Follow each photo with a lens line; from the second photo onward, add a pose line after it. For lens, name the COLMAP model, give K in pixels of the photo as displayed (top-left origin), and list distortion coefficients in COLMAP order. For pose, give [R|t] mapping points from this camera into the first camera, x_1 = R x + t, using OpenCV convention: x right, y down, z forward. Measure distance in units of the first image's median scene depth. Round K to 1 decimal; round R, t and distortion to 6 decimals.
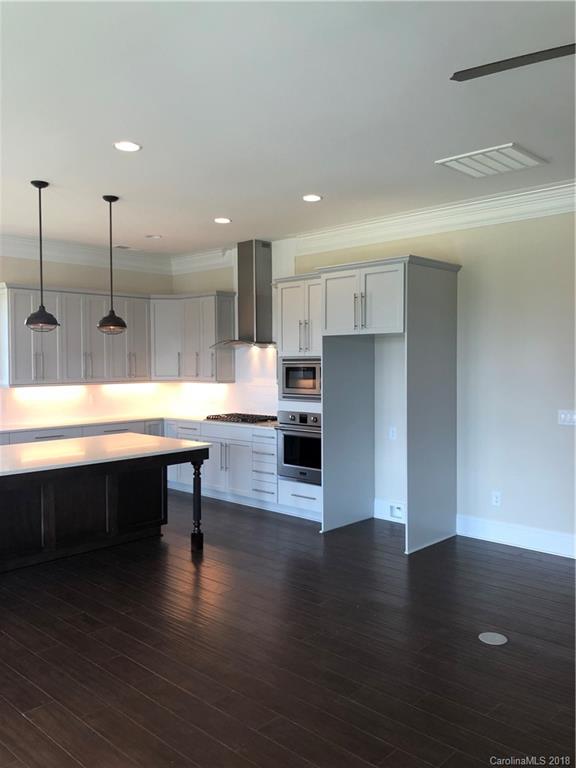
lens RADIAL K [[628.7, 0, 294.4], [0, 628.7, 383.7], [0, 0, 1]] dist [0.050170, -0.054482]
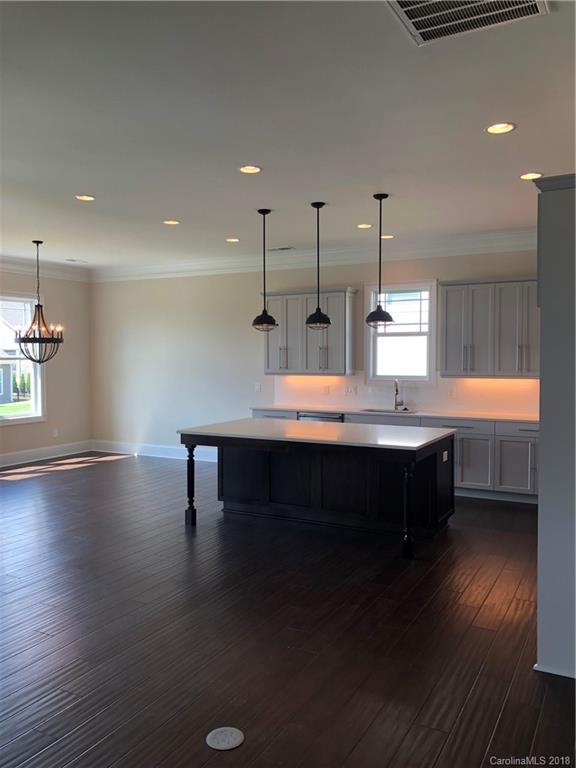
lens RADIAL K [[628.7, 0, 287.5], [0, 628.7, 386.6], [0, 0, 1]] dist [0.050170, -0.054482]
pose [[0.243798, 0.052350, -0.968412, 0.878669], [-0.034857, 0.998370, 0.045194, -0.030587], [0.969199, 0.022737, 0.245225, 0.783988]]
